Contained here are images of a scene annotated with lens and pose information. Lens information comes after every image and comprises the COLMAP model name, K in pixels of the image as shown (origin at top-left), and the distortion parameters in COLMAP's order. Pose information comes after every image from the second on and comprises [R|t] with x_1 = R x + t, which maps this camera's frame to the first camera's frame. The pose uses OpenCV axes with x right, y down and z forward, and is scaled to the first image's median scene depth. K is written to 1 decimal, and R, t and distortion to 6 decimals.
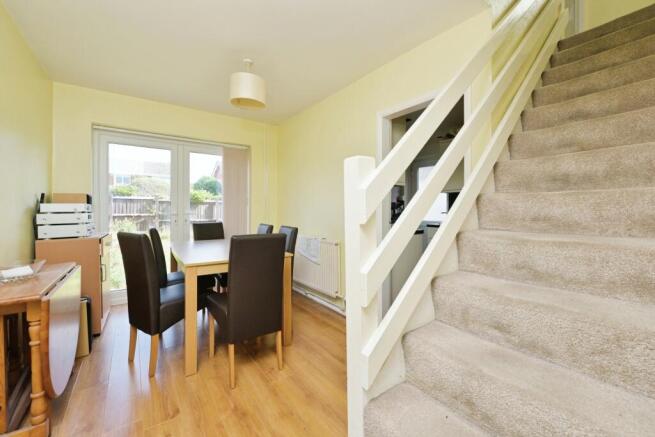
lens RADIAL K [[271.6, 0, 327.9], [0, 271.6, 207.3], [0, 0, 1]] dist [-0.001841, -0.000626]
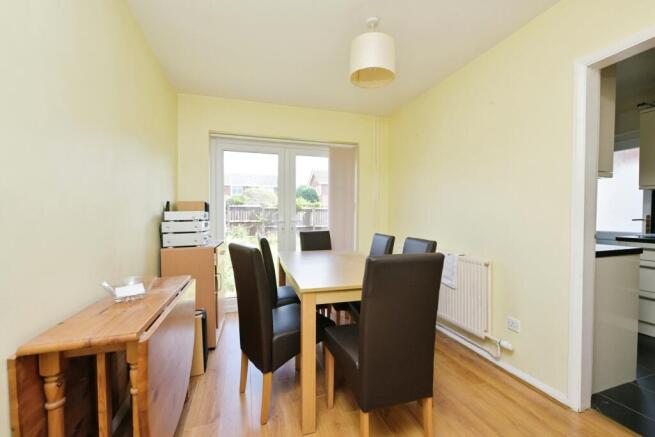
lens RADIAL K [[271.6, 0, 327.9], [0, 271.6, 207.3], [0, 0, 1]] dist [-0.001841, -0.000626]
pose [[0.947126, -0.015691, -0.320478, -0.149622], [0.008381, 0.999673, -0.024178, -0.000491], [0.320752, 0.020214, 0.946947, 0.211532]]
